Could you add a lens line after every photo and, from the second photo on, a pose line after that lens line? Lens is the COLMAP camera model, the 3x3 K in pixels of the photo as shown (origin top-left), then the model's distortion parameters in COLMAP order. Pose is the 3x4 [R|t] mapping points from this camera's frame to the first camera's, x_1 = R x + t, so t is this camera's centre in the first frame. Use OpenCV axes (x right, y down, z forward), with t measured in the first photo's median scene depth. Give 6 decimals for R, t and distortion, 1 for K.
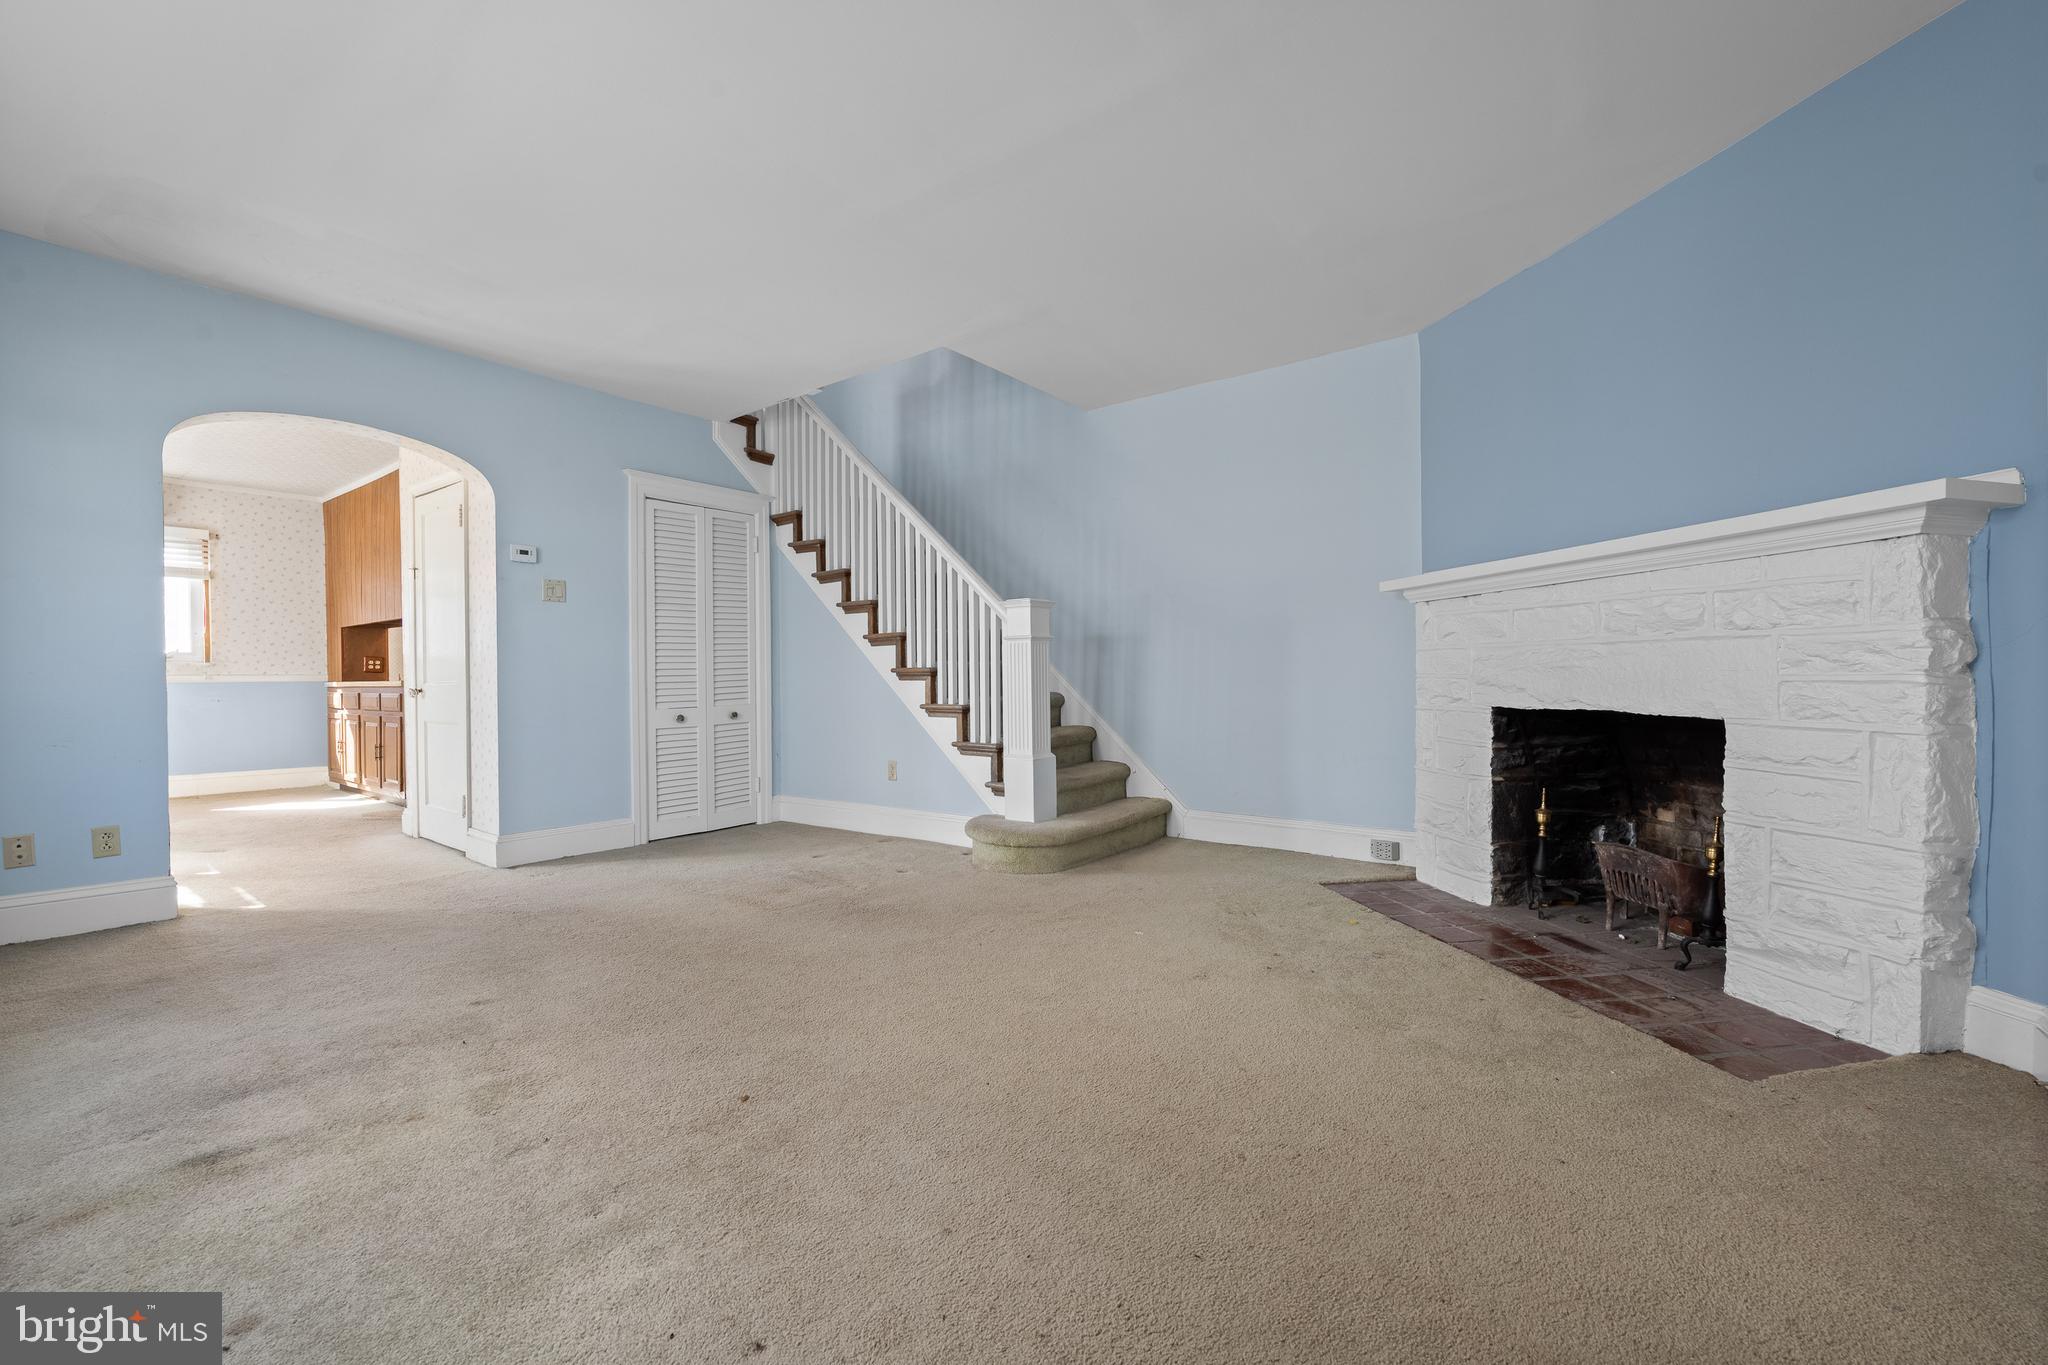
lens RADIAL K [[829.1, 0, 1024.0], [0, 829.1, 682.5], [0, 0, 1]] dist [-0.007125, -0.000306]
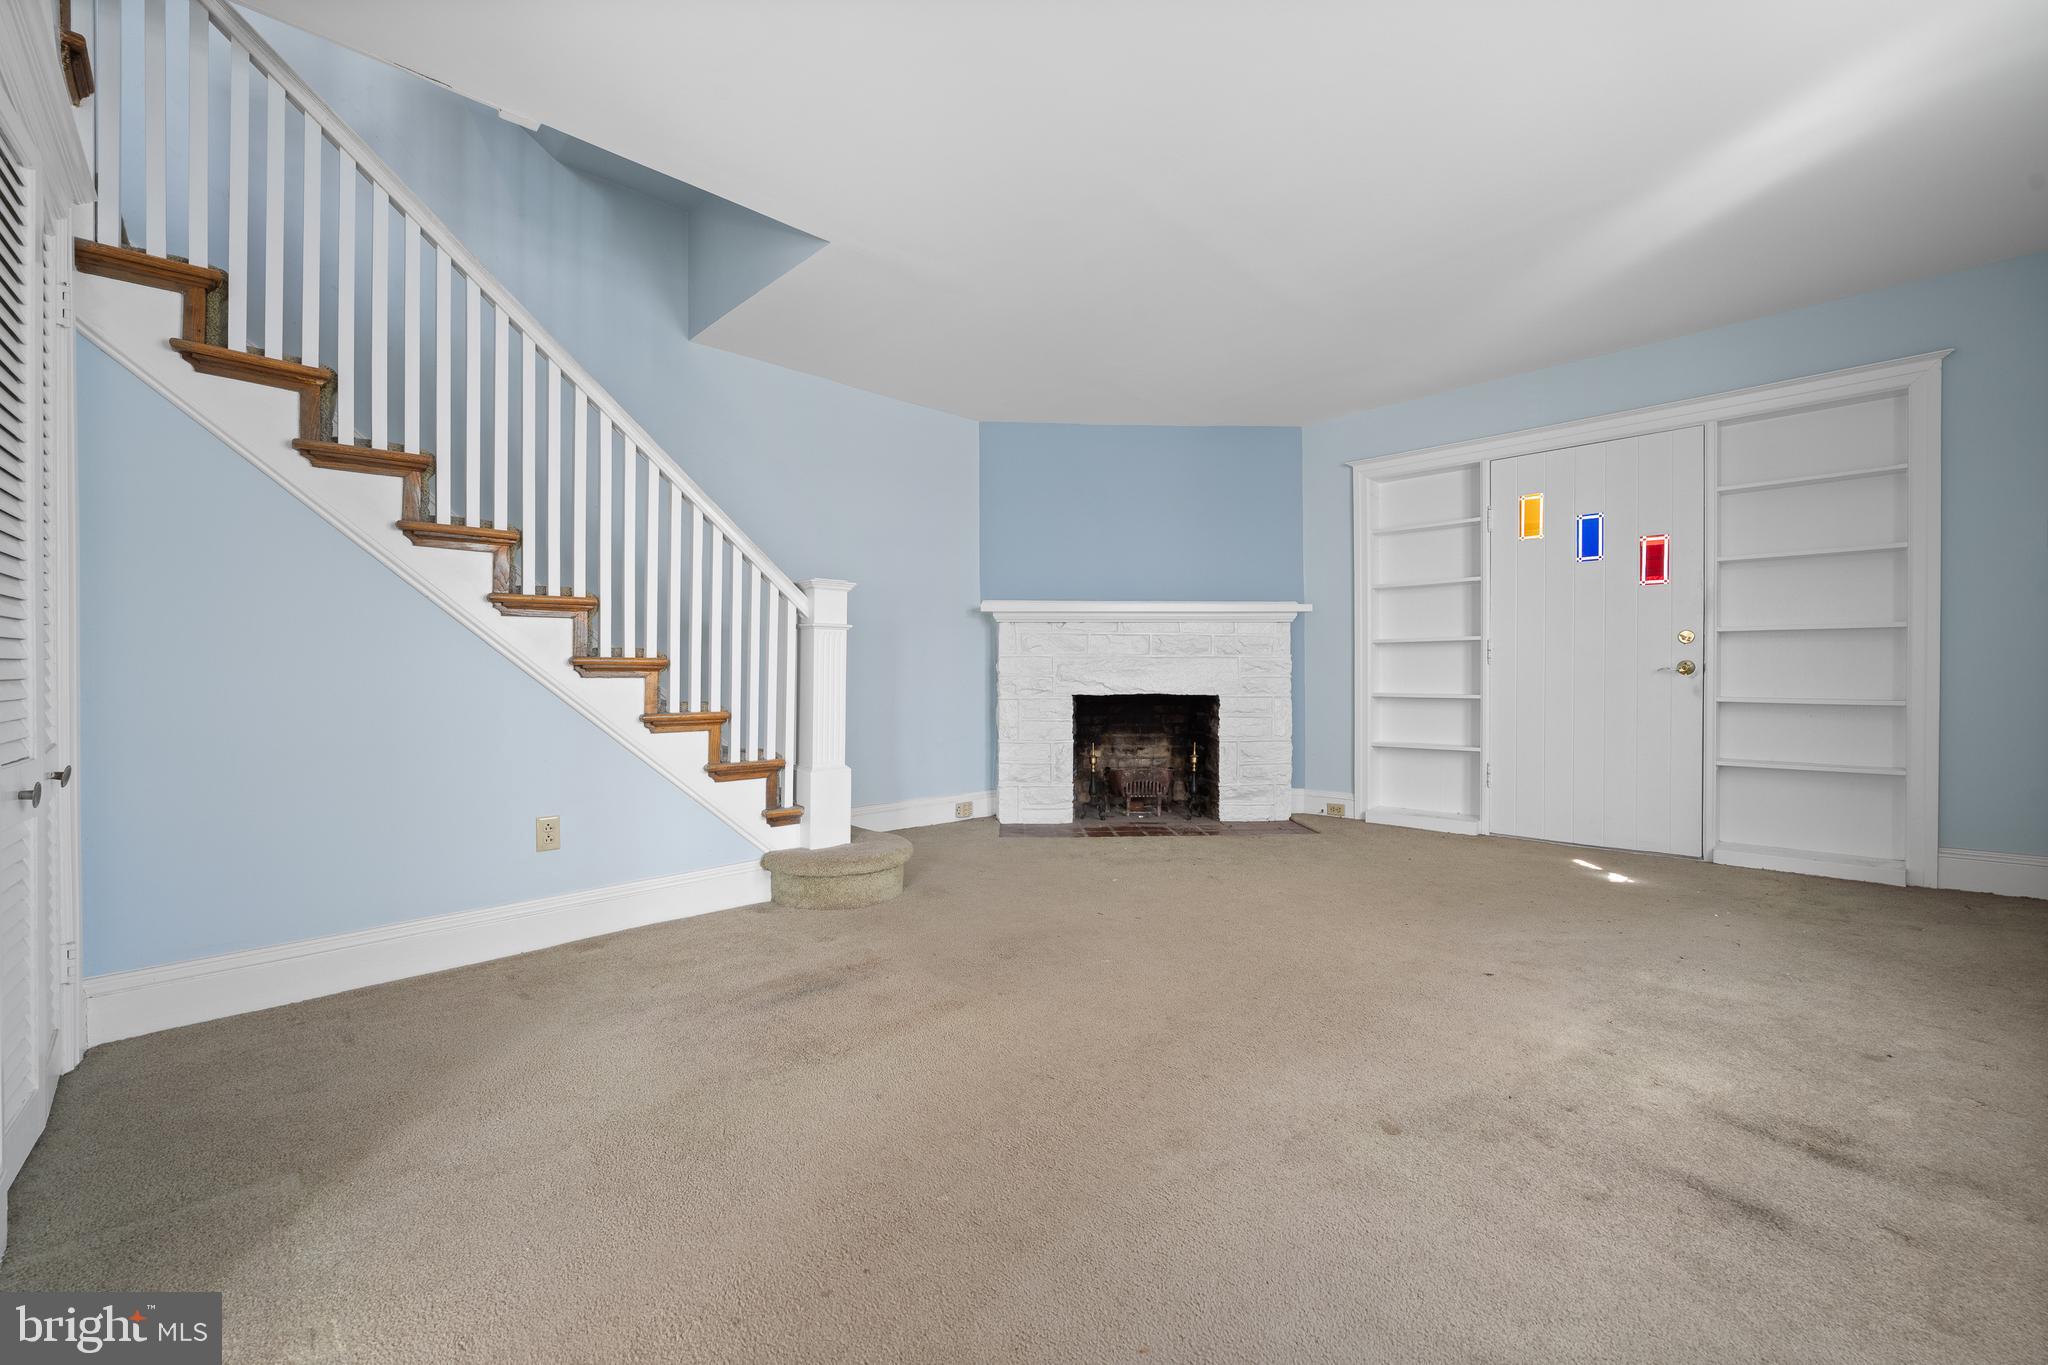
lens RADIAL K [[829.1, 0, 1024.0], [0, 829.1, 682.5], [0, 0, 1]] dist [-0.007125, -0.000306]
pose [[0.146674, -0.002384, 0.989182, -0.527904], [0.008153, 0.999966, 0.001201, 0.001697], [-0.989151, 0.007888, 0.146688, 0.453409]]
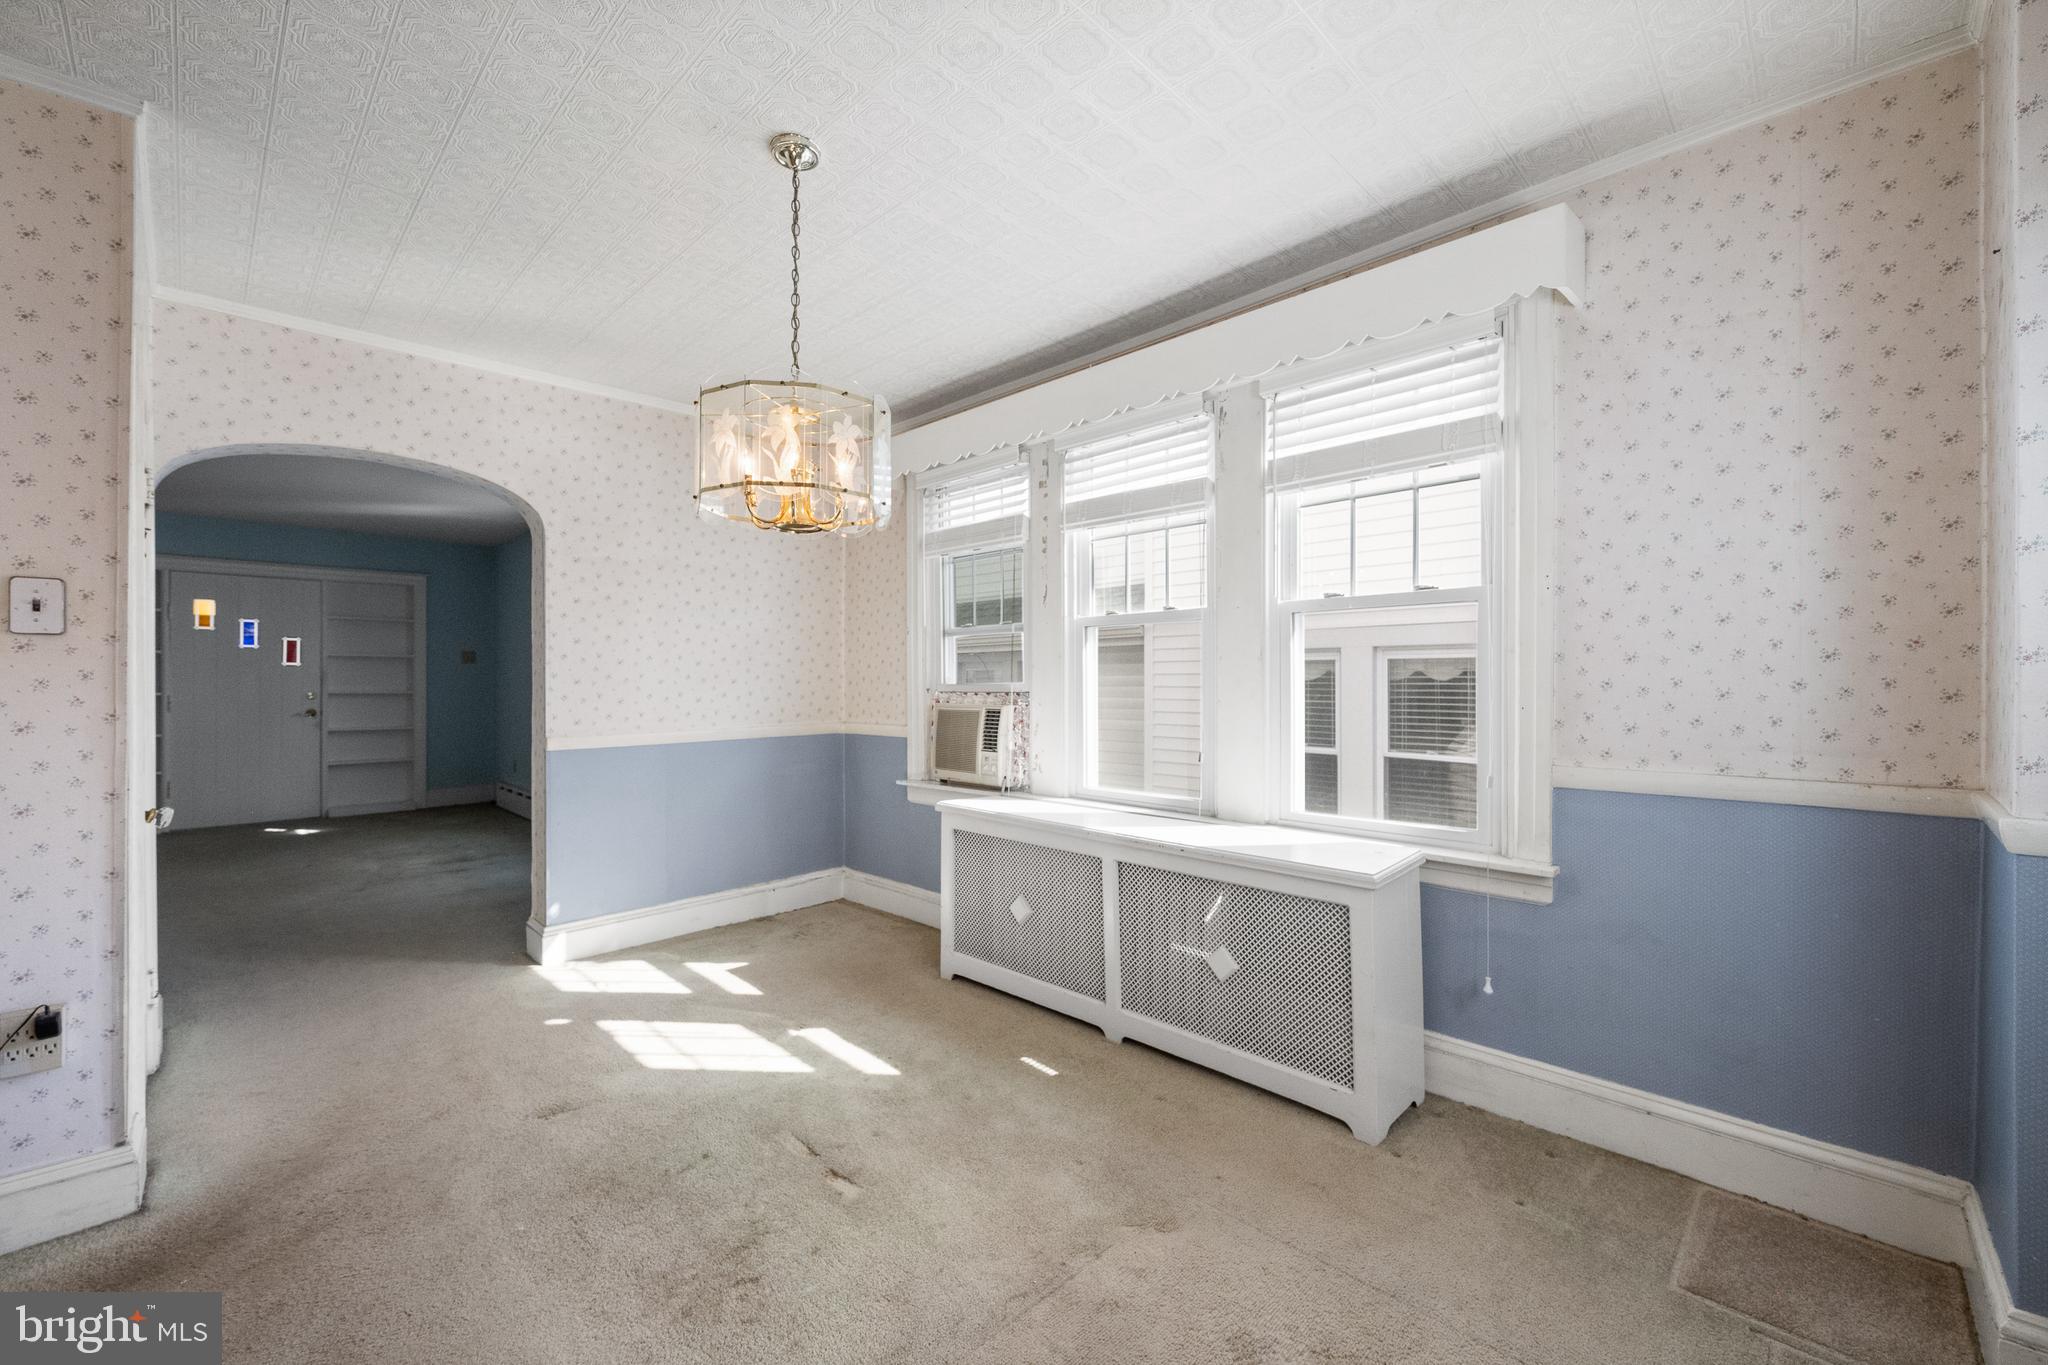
lens RADIAL K [[806.5, 0, 994.4], [0, 806.5, 689.6], [0, 0, 1]] dist [-0.013940, 0.000011]
pose [[-0.990040, 0.001211, 0.140779, -0.924128], [0.001755, 0.999991, 0.003739, -0.039303], [-0.140773, 0.003949, -0.990034, 1.009126]]
